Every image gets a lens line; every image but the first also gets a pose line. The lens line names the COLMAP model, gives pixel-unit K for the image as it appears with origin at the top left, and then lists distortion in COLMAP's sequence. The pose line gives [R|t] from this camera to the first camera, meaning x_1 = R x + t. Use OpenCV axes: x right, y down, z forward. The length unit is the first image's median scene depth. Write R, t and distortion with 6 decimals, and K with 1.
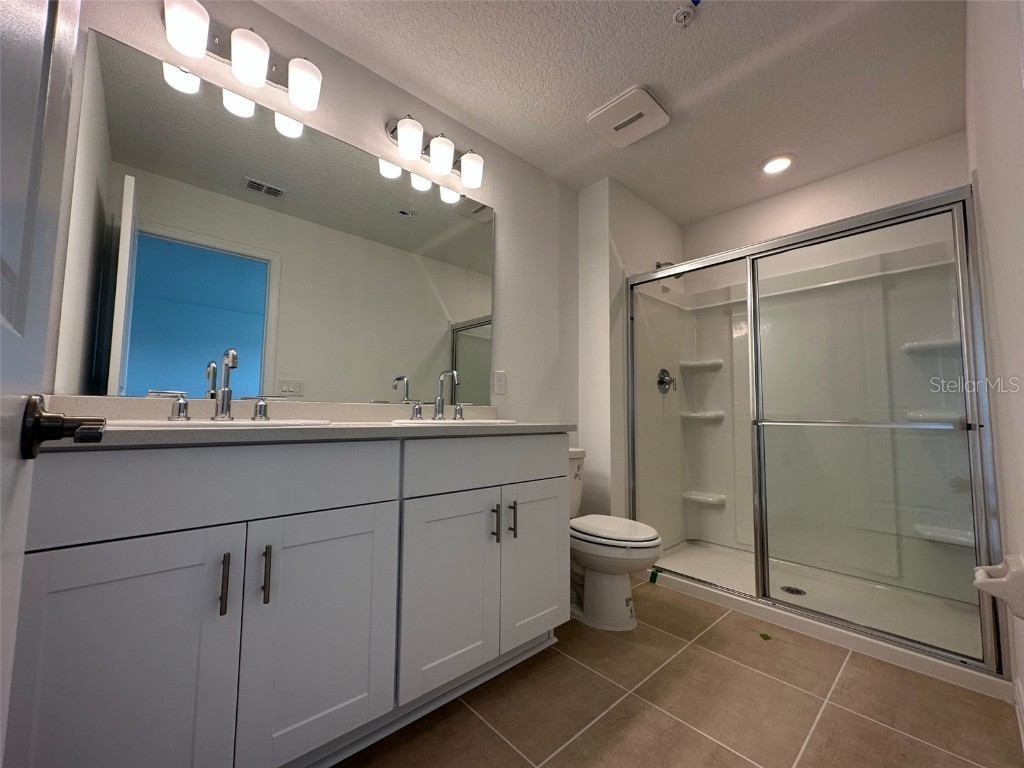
lens RADIAL K [[411.0, 0, 510.3], [0, 411.0, 383.0], [0, 0, 1]] dist [-0.003436, -0.000433]
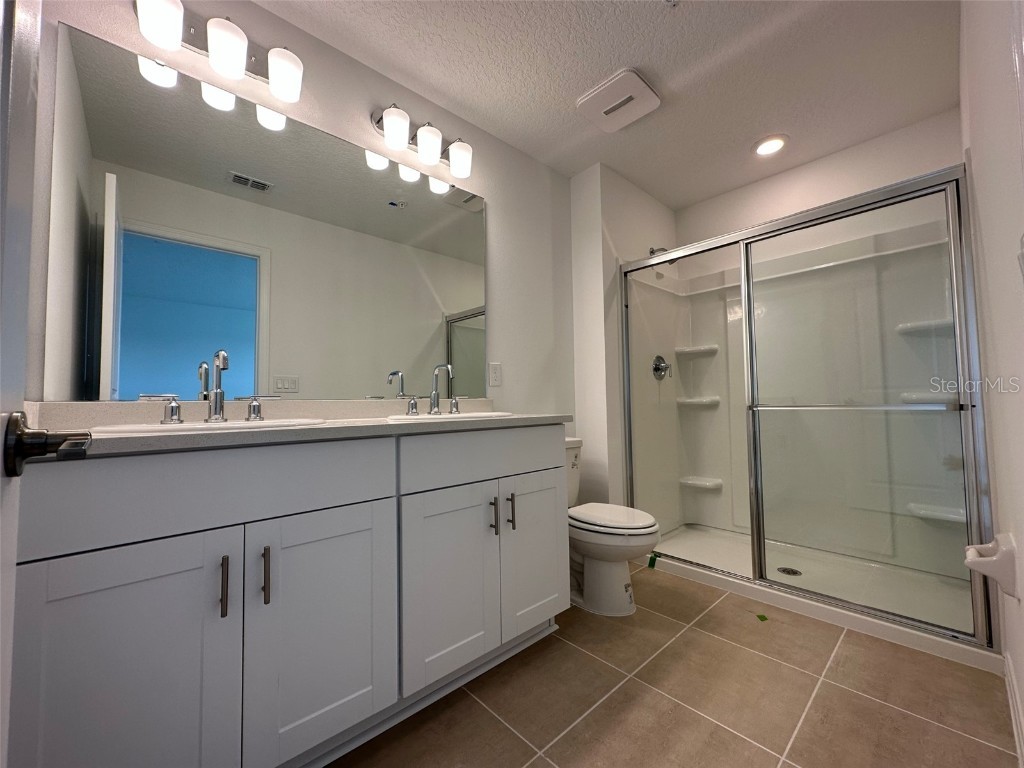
lens RADIAL K [[411.0, 0, 509.2], [0, 411.0, 384.7], [0, 0, 1]] dist [-0.003436, -0.000433]
pose [[0.999634, -0.026354, 0.006152, 0.003426], [0.026167, 0.999249, 0.028583, -0.006240], [-0.006901, -0.028412, 0.999572, 0.002272]]
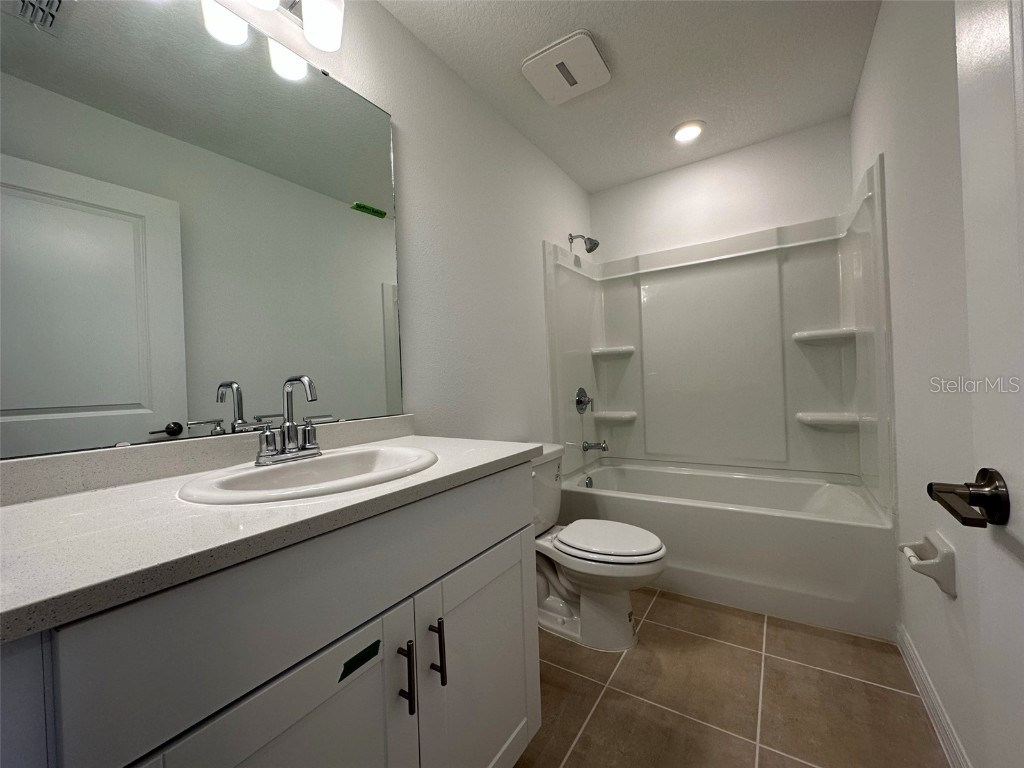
lens RADIAL K [[411.0, 0, 513.8], [0, 411.0, 381.6], [0, 0, 1]] dist [-0.003436, -0.000433]
pose [[0.970967, -0.042812, 0.235353, -0.007784], [0.026723, 0.997109, 0.071133, -0.057119], [-0.237718, -0.062779, 0.969303, 0.409239]]
